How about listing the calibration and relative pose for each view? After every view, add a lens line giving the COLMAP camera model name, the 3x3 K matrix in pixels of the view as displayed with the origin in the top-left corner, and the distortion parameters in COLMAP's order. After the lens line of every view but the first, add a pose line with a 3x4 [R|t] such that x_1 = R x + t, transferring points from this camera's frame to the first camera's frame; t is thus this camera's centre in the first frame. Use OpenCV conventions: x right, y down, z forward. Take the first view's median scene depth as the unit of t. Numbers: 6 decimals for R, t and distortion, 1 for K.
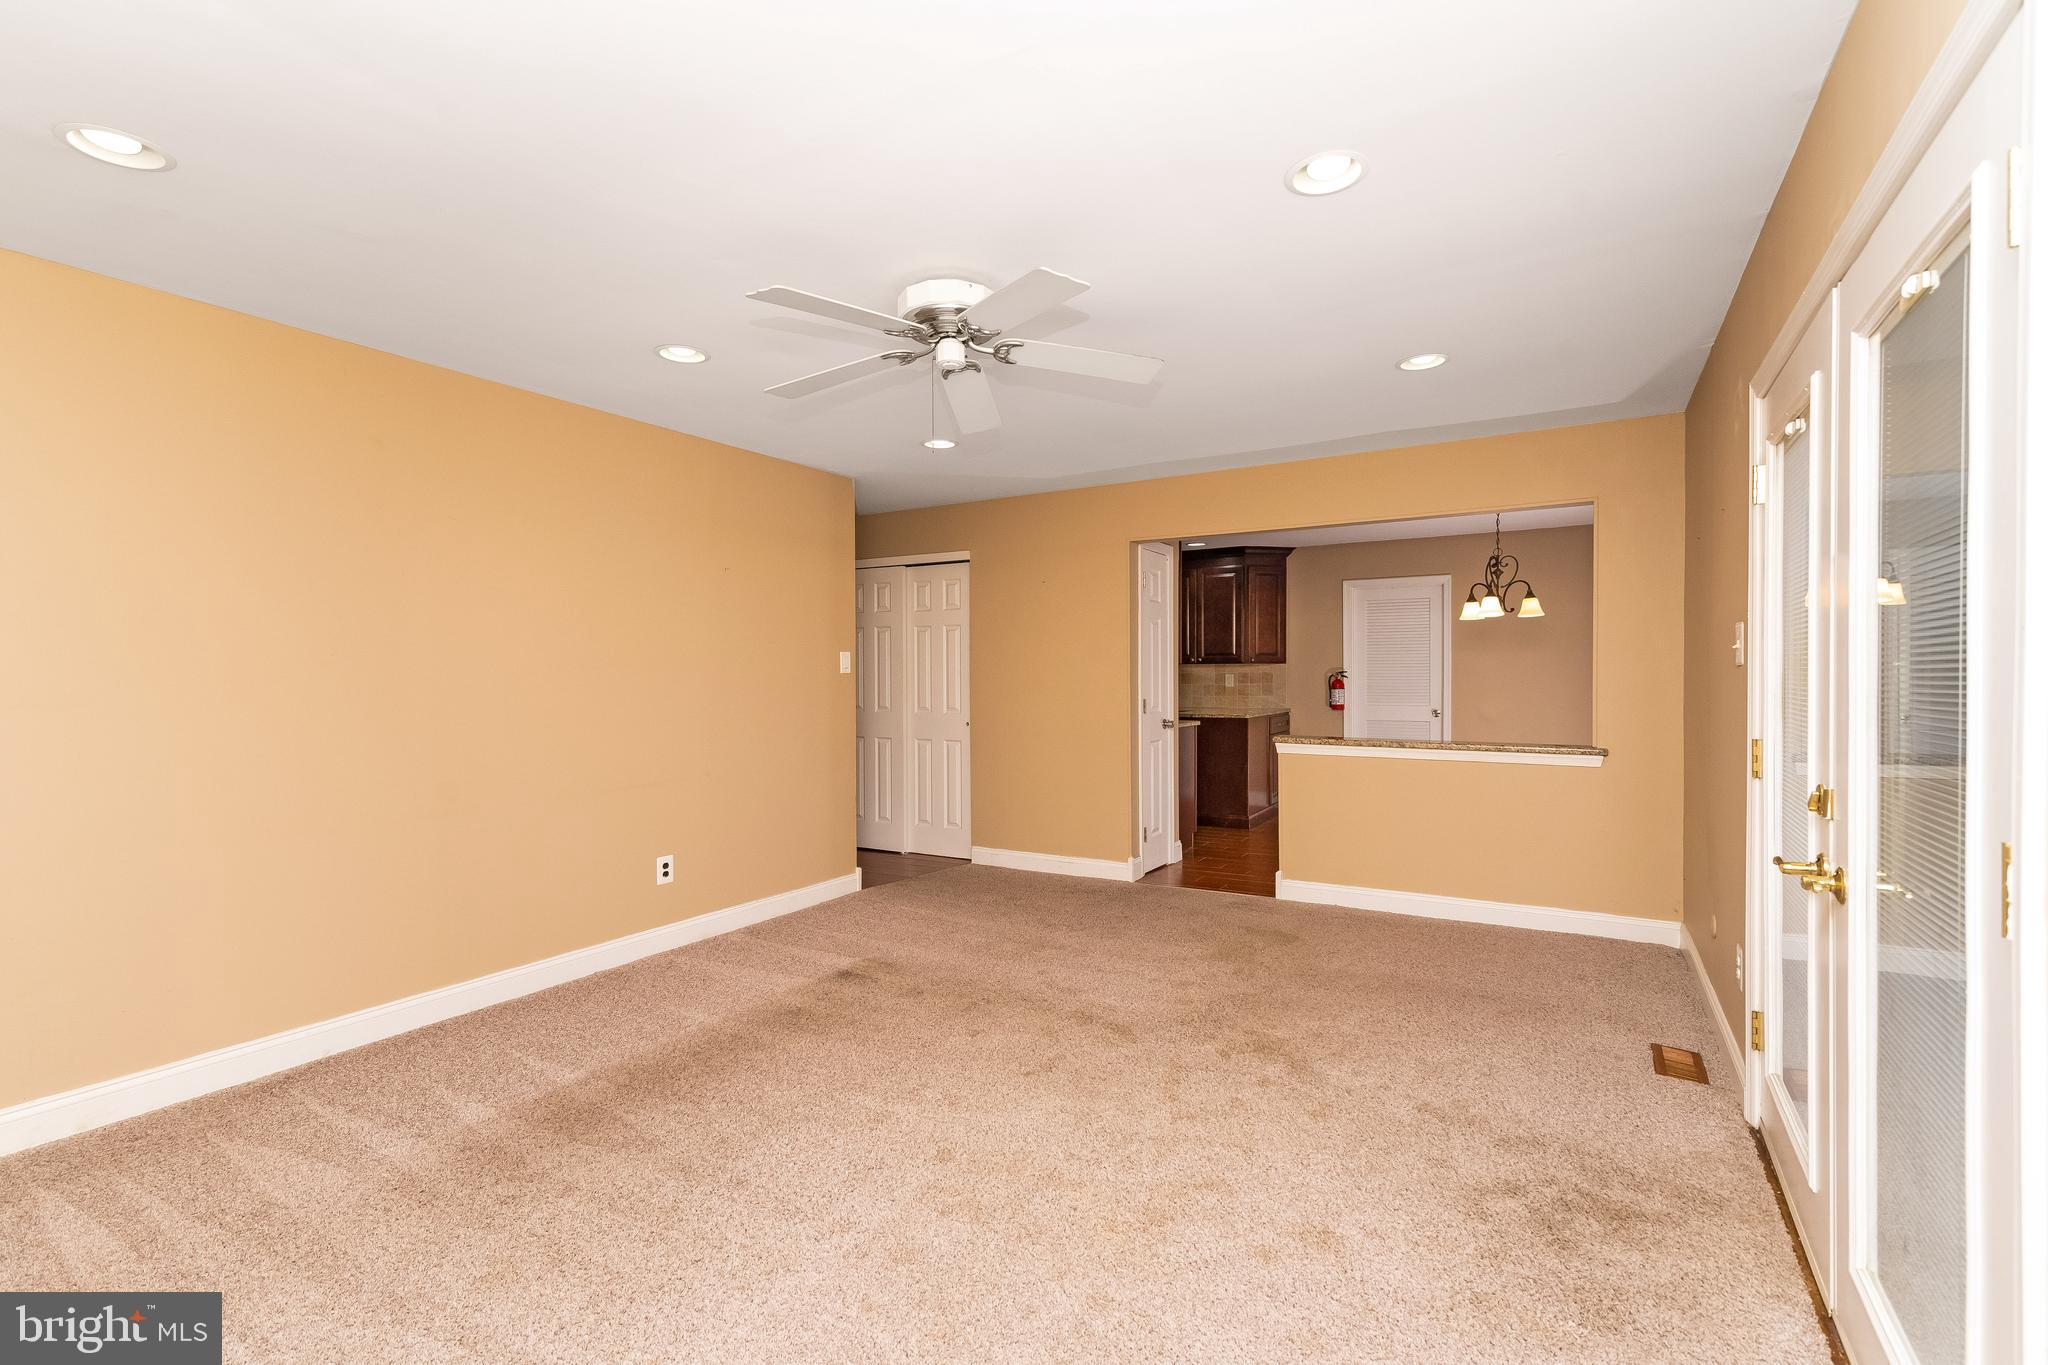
lens RADIAL K [[928.3, 0, 1035.5], [0, 928.3, 691.1], [0, 0, 1]] dist [-0.002404, 0.000345]
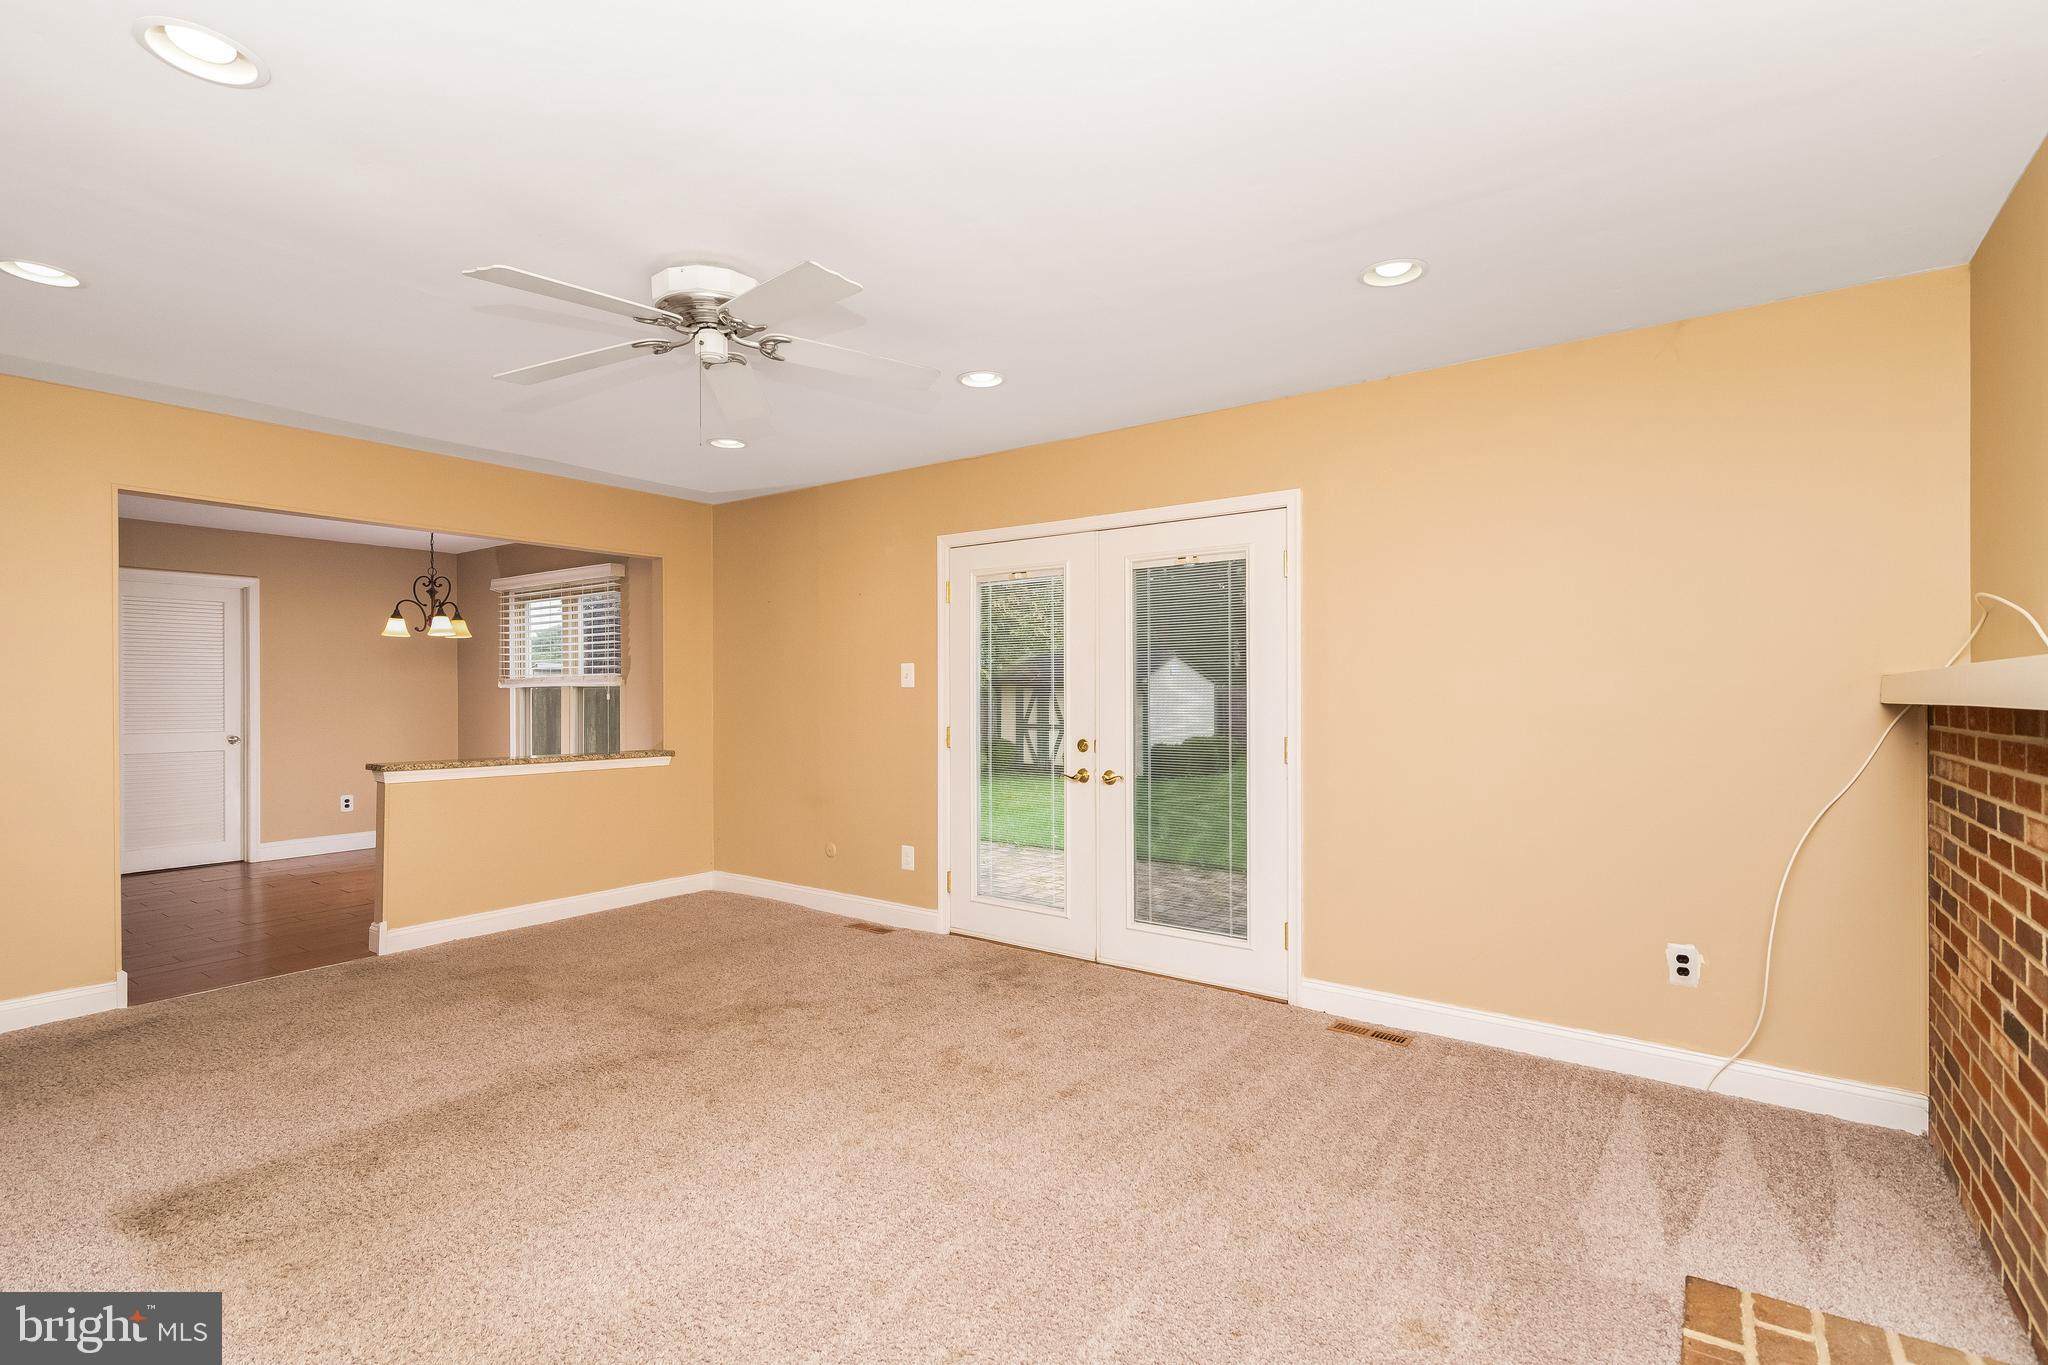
lens RADIAL K [[928.3, 0, 1016.5], [0, 928.3, 691.3], [0, 0, 1]] dist [-0.002404, 0.000345]
pose [[0.106206, 0.005575, 0.994329, -0.641729], [0.019362, 0.999783, -0.007674, -0.000200], [-0.994156, 0.020067, 0.106075, 0.394309]]
